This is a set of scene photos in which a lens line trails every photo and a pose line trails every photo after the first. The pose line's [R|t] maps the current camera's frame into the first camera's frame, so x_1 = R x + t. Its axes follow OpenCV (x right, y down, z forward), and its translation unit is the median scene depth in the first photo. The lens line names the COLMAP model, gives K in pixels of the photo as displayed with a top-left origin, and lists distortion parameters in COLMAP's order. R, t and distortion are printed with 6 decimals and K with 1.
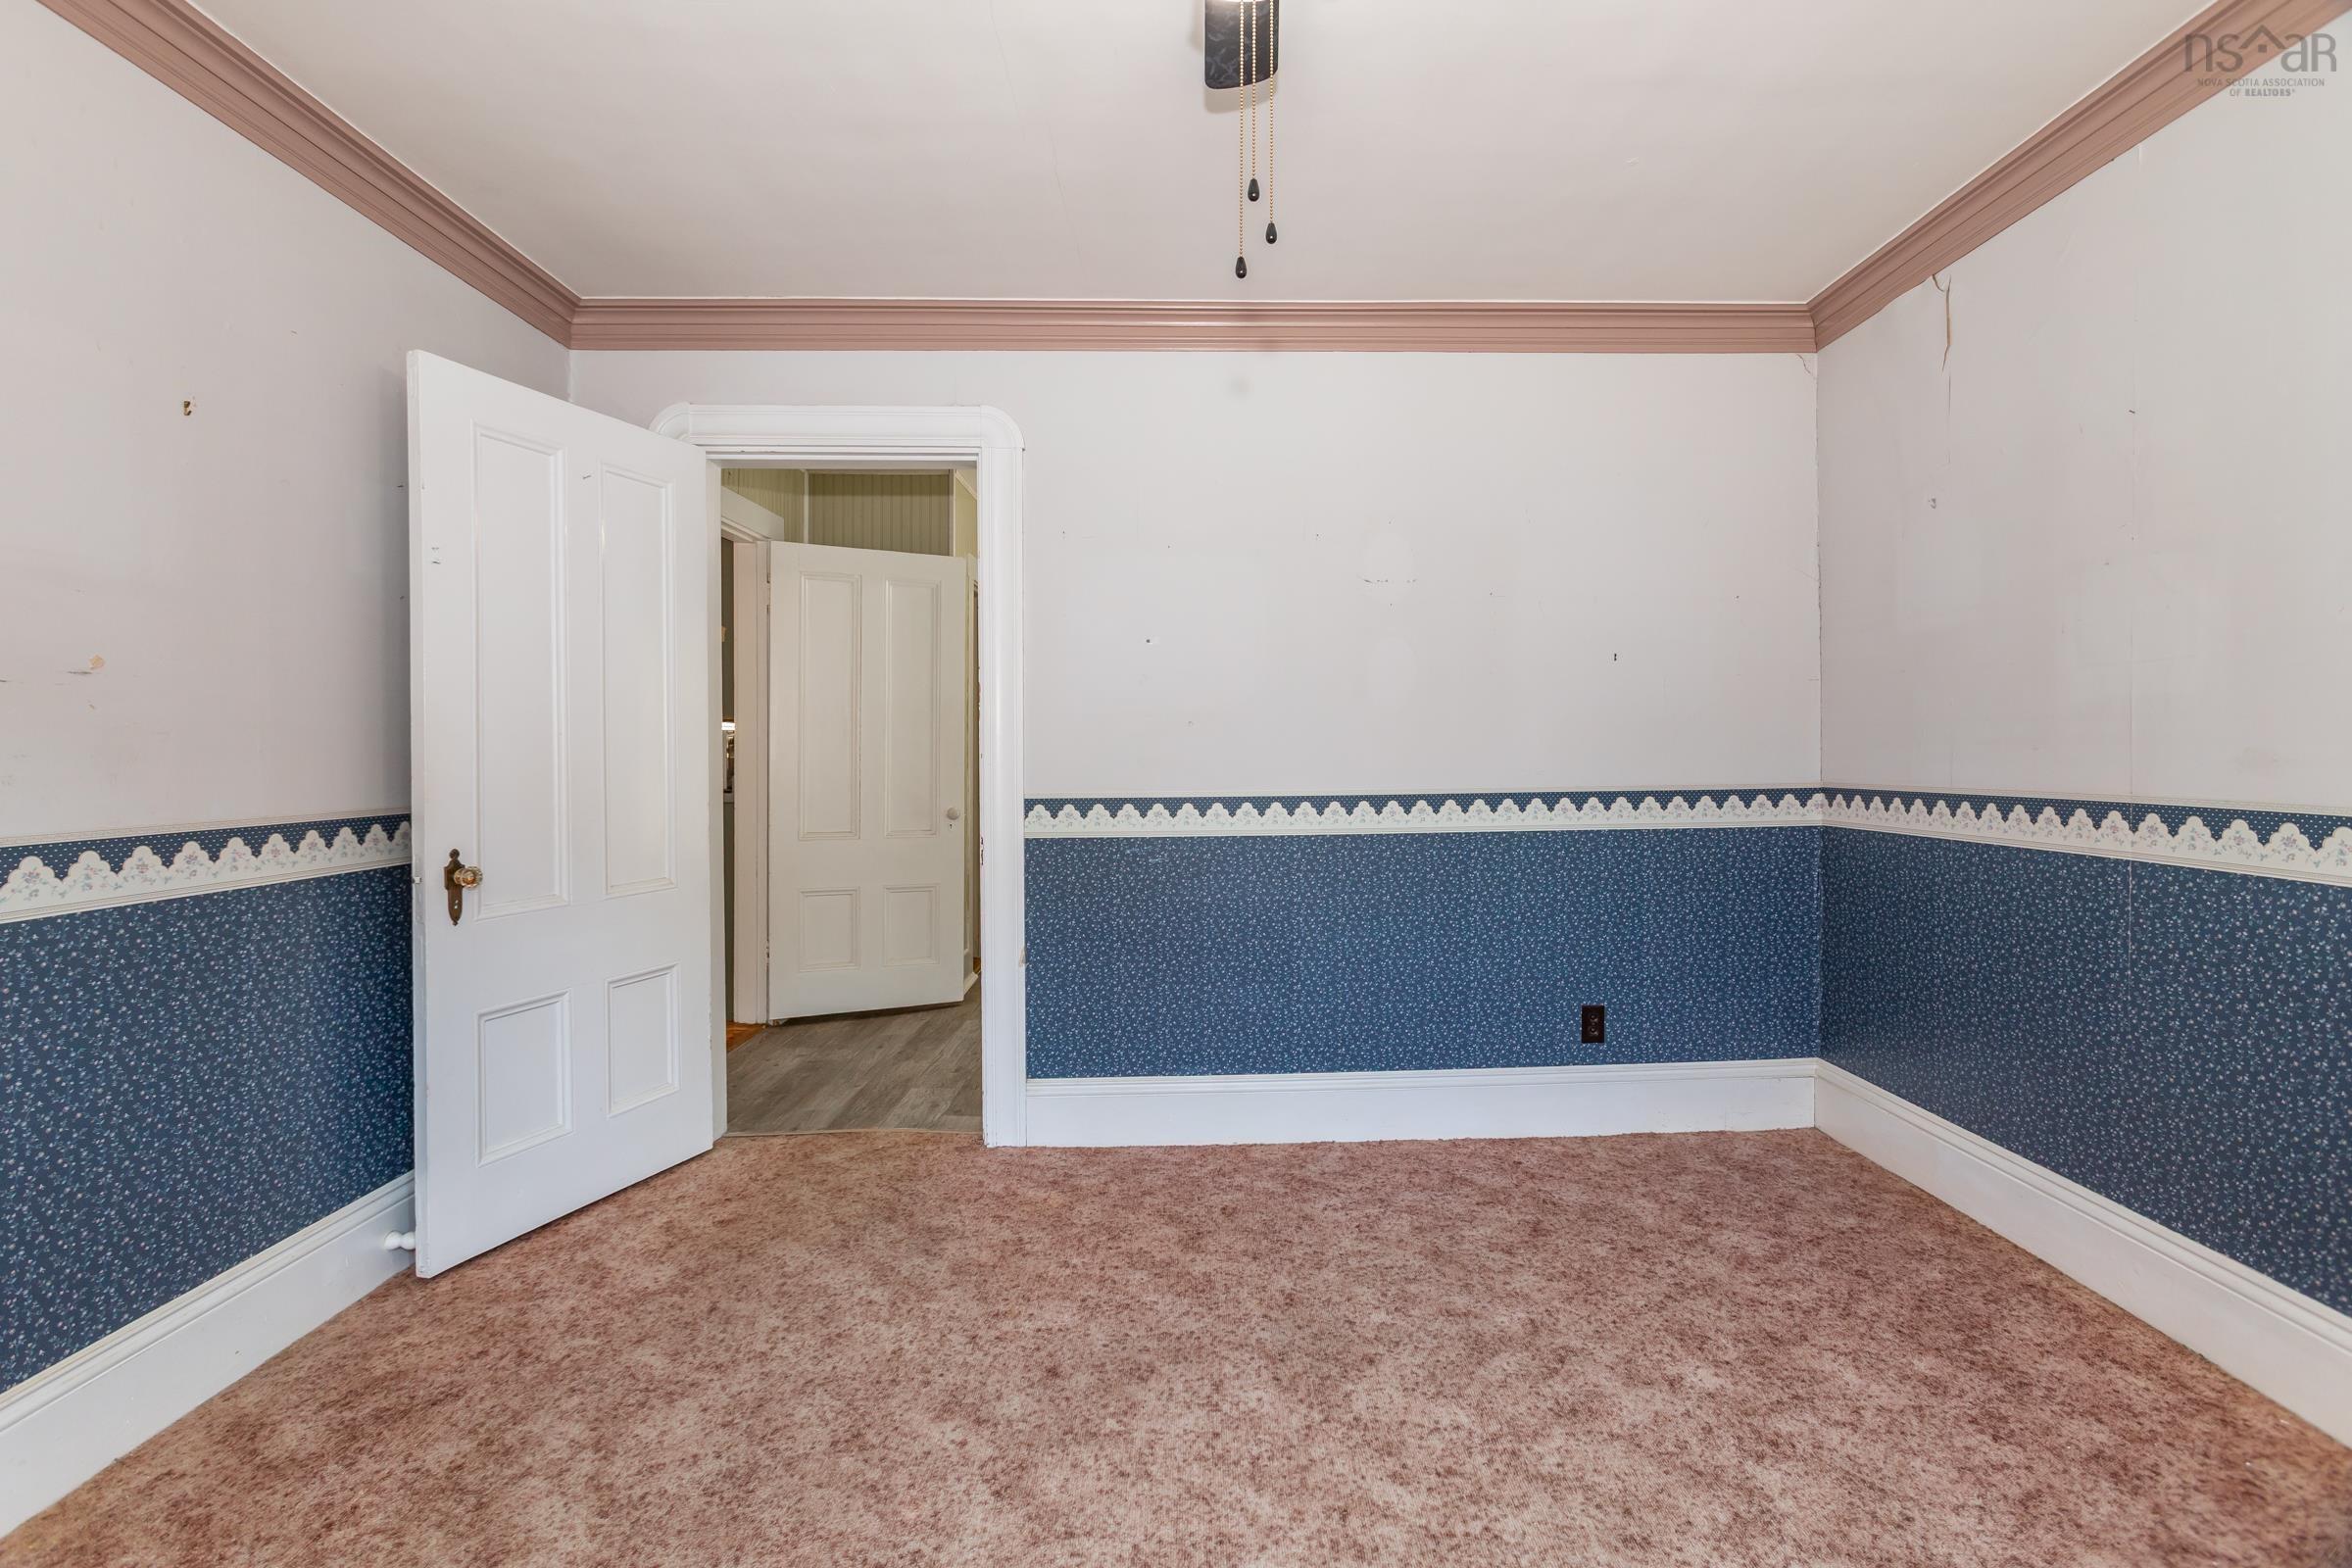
lens RADIAL K [[1074.3, 0, 1178.7], [0, 1074.3, 766.9], [0, 0, 1]] dist [-0.018791, 0.009849]
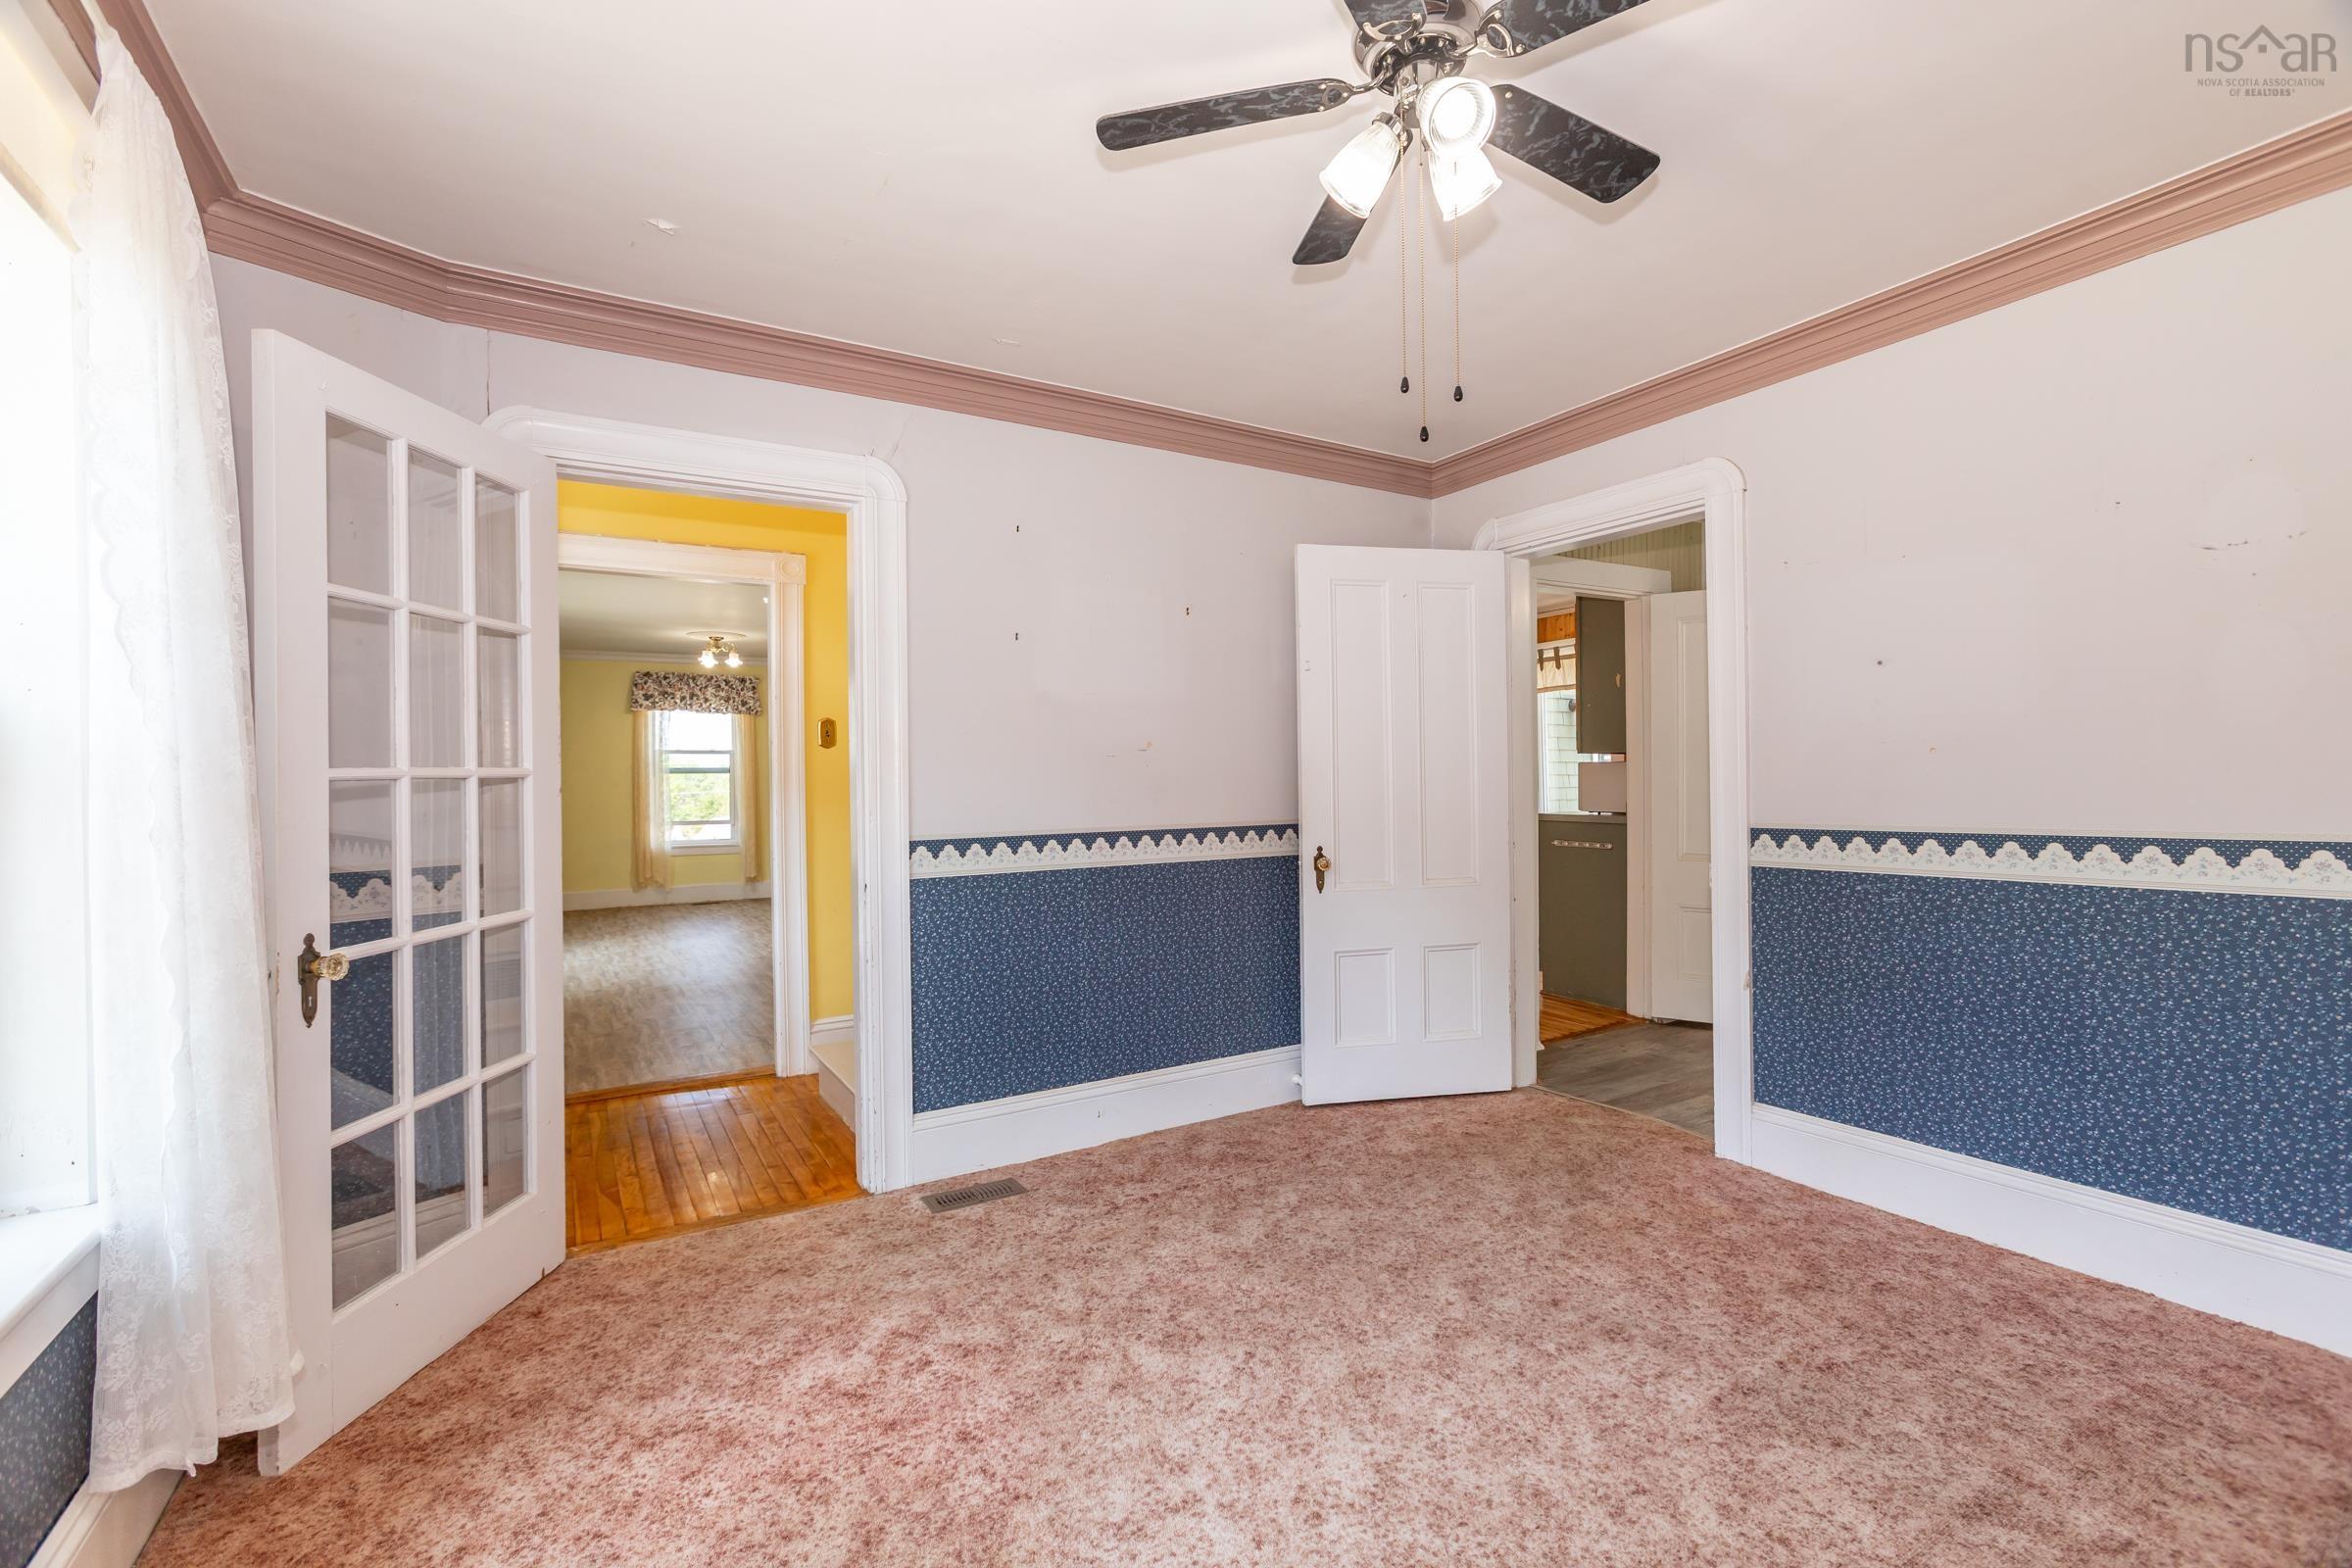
lens RADIAL K [[1034.2, 0, 1168.1], [0, 1034.2, 779.1], [0, 0, 1]] dist [-0.023673, 0.013649]
pose [[0.471135, -0.007906, -0.882026, 0.592364], [-0.000015, 0.999960, -0.008971, -0.010421], [0.882061, 0.004239, 0.471116, 0.057571]]
